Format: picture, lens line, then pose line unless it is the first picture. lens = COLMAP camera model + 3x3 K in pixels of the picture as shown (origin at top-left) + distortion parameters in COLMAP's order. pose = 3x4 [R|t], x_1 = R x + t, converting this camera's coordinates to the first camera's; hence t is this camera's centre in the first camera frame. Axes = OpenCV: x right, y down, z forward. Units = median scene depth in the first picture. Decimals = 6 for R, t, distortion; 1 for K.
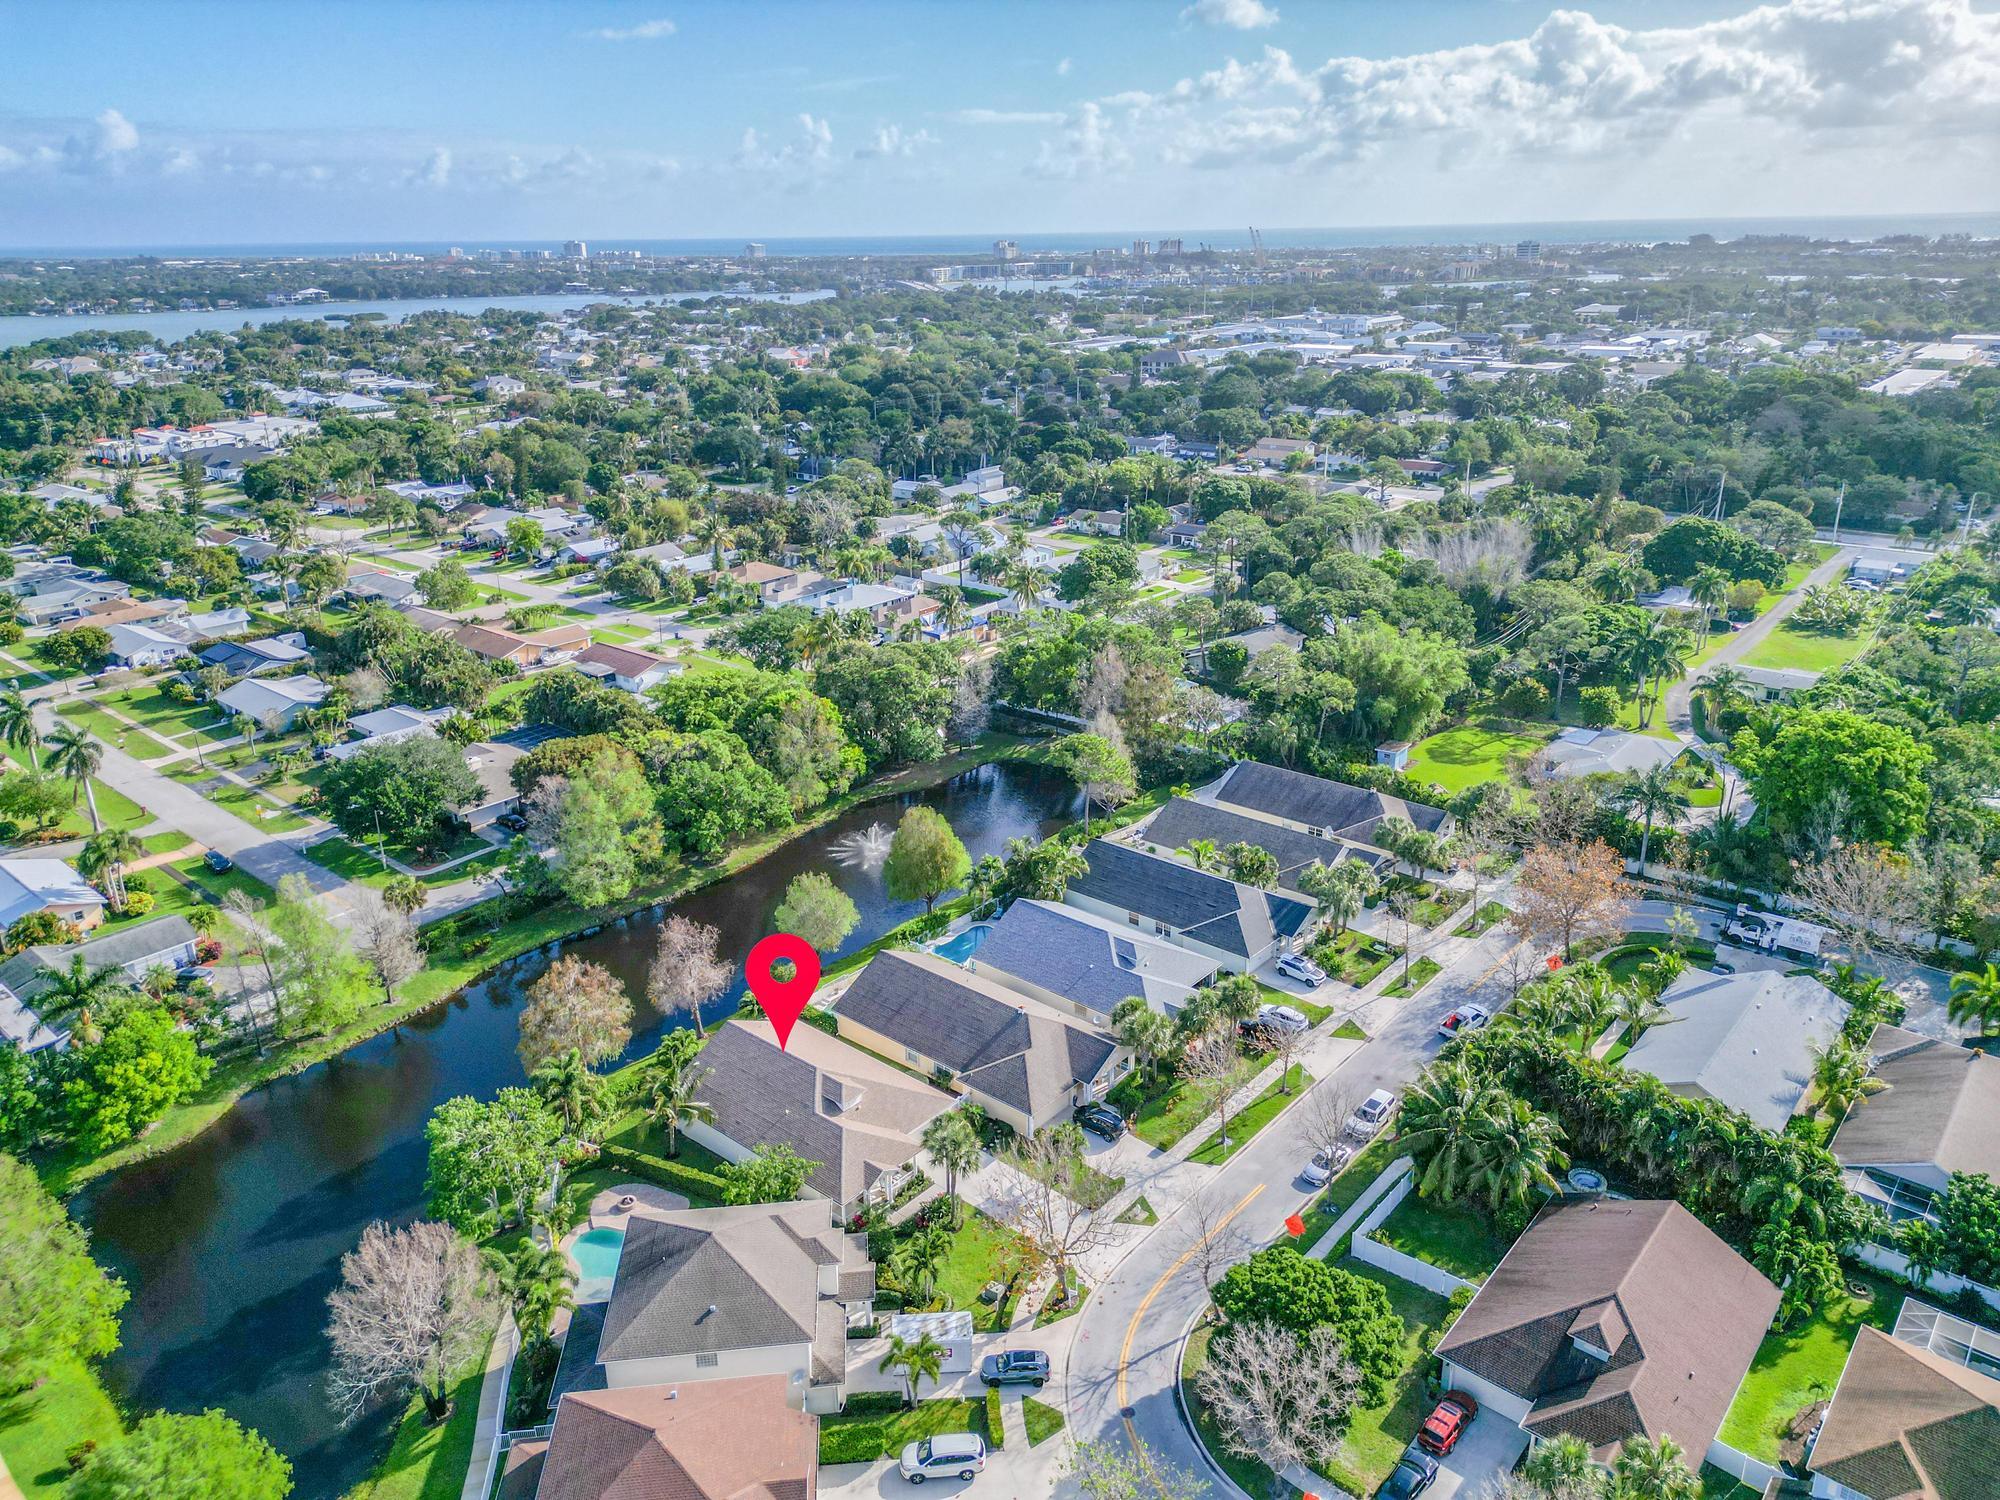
lens RADIAL K [[1405.0, 0, 1000.0], [0, 1405.0, 750.0], [0, 0, 1]] dist [0.077042, -0.077402]
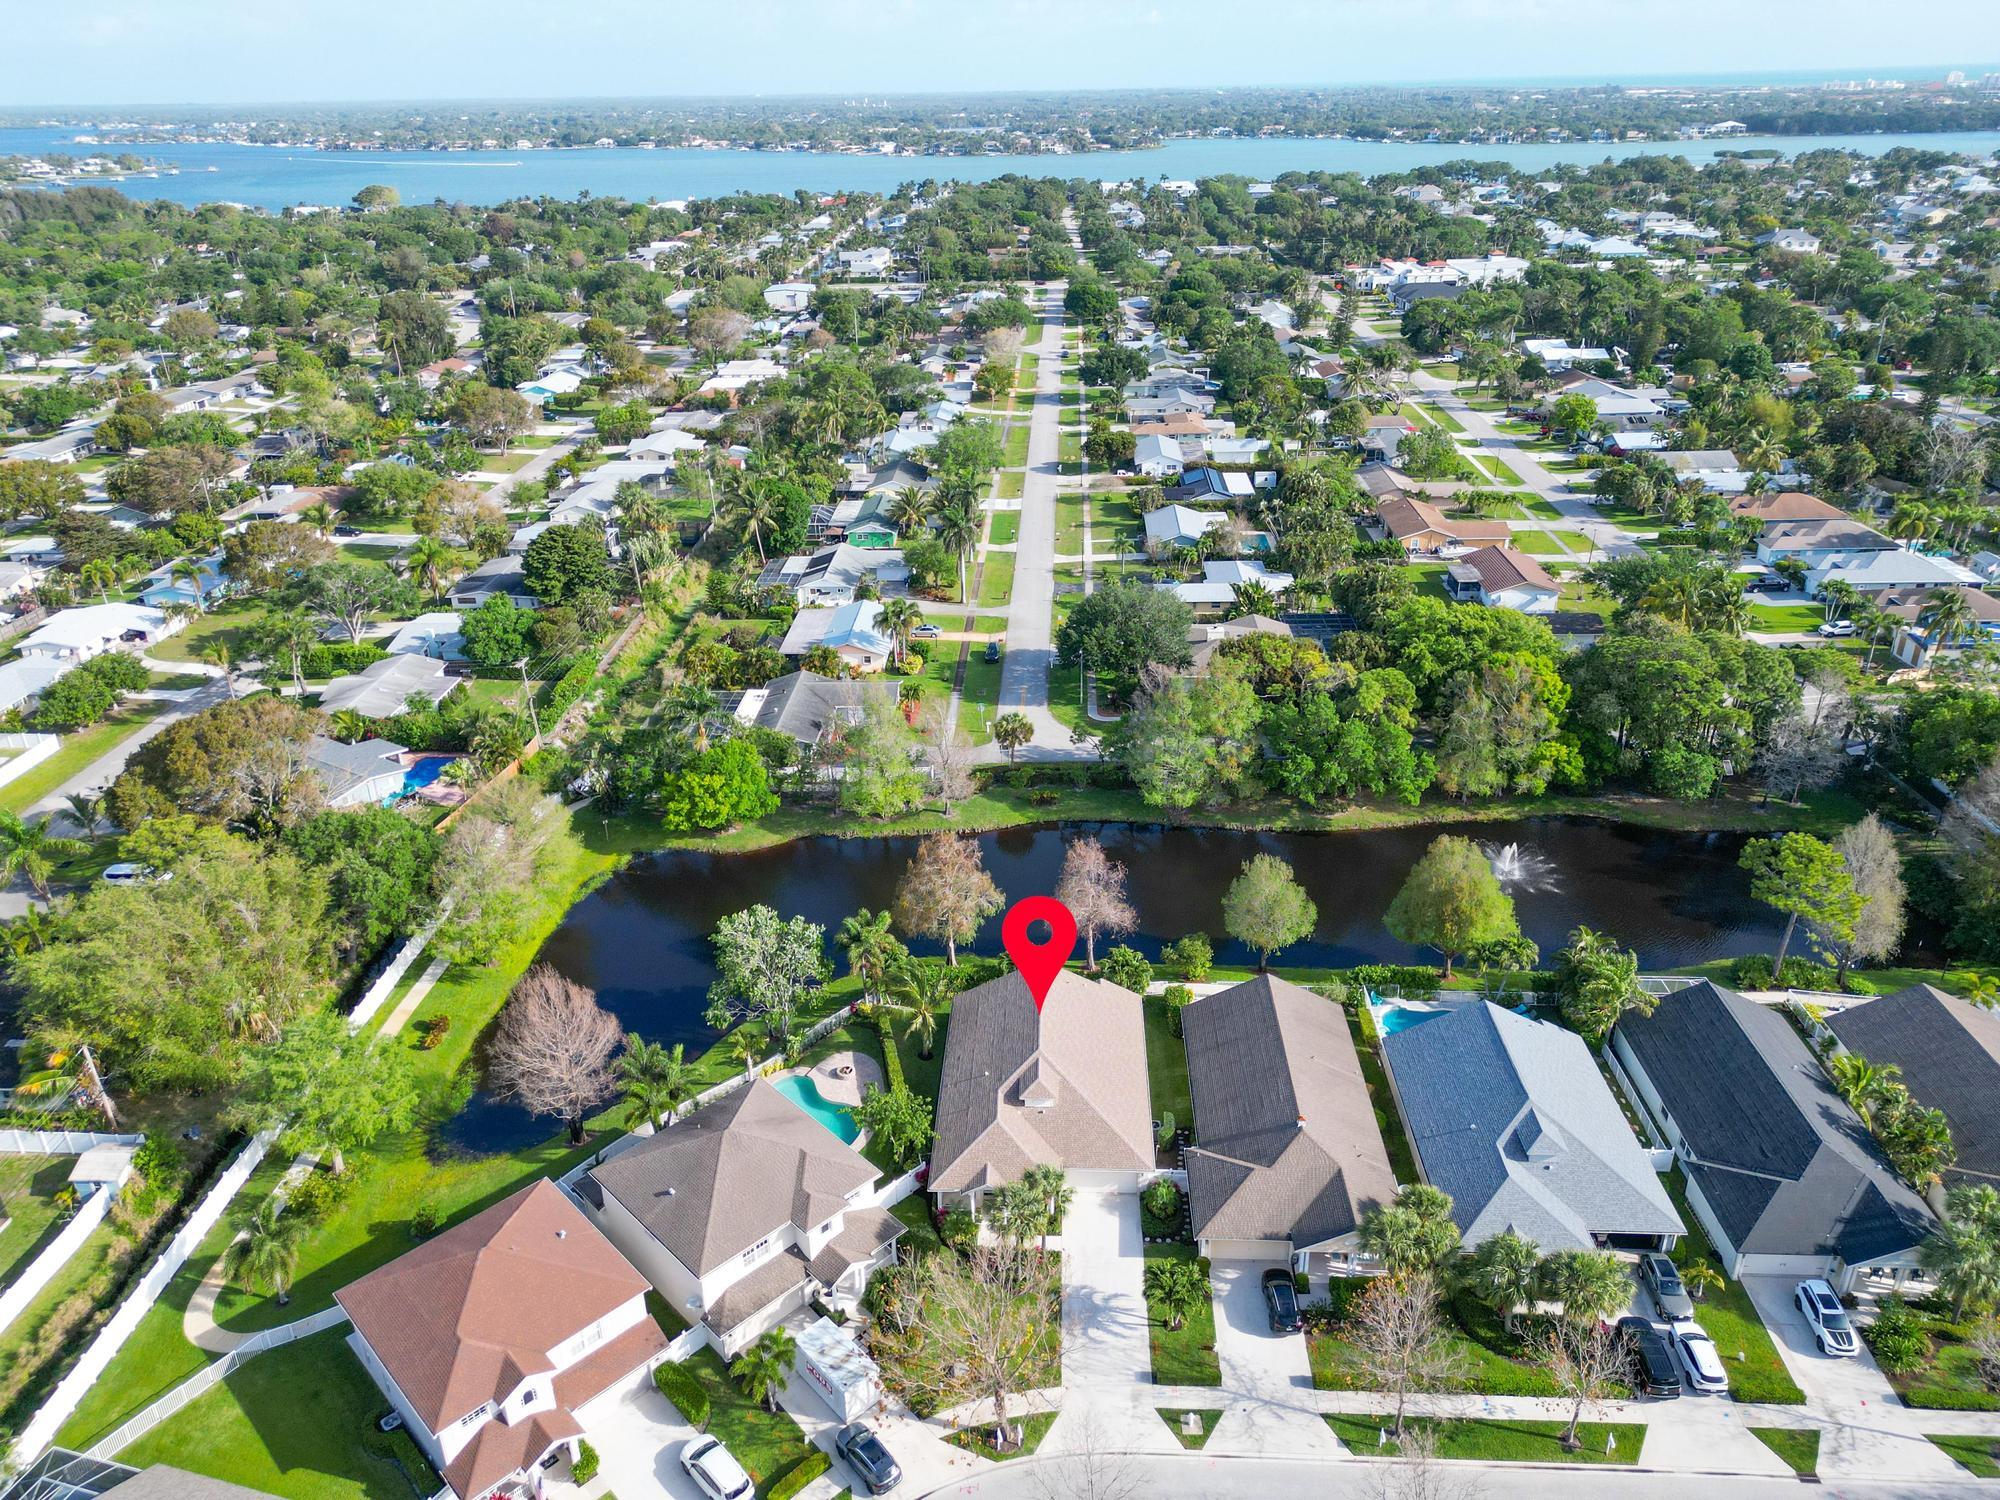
lens RADIAL K [[1405.0, 0, 1000.0], [0, 1405.0, 750.0], [0, 0, 1]] dist [0.077042, -0.077402]
pose [[0.615129, 0.338370, -0.712125, 0.275750], [-0.263369, 0.939526, 0.218925, -0.092411], [0.743137, 0.052885, 0.667046, 0.238927]]
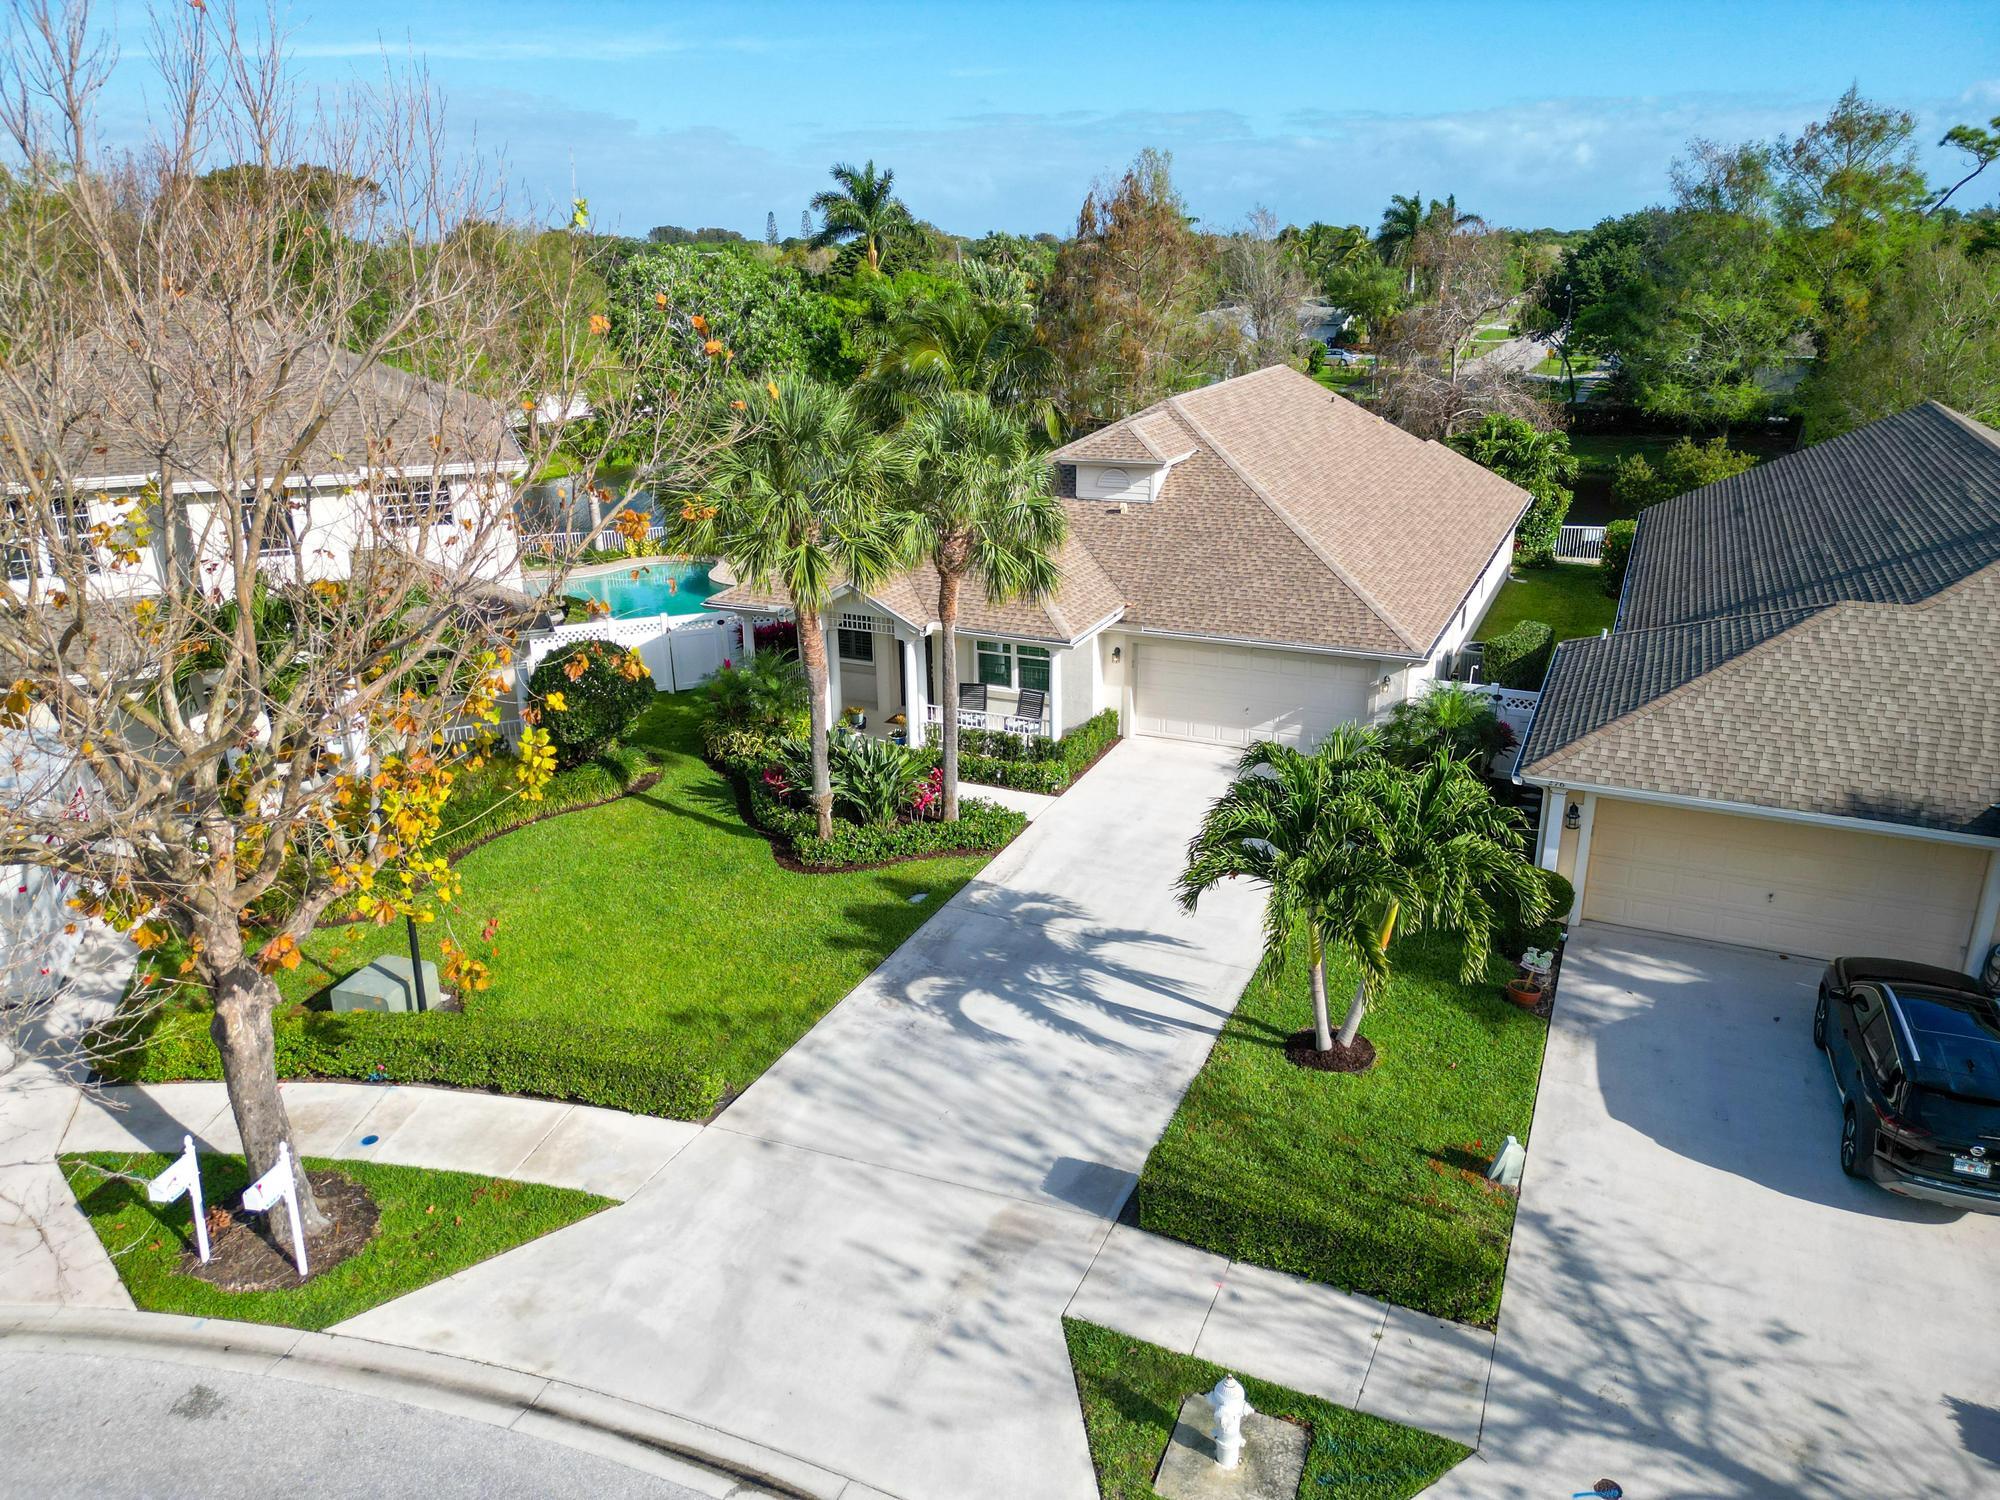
lens RADIAL K [[1404.5, 0, 1000.0], [0, 1404.5, 750.0], [0, 0, 1]] dist [-0.001418, -0.000550]
pose [[0.267512, 0.329545, -0.905449, 0.110975], [-0.312724, 0.918522, 0.241910, 0.148619], [0.911395, 0.218442, 0.348772, 0.559221]]
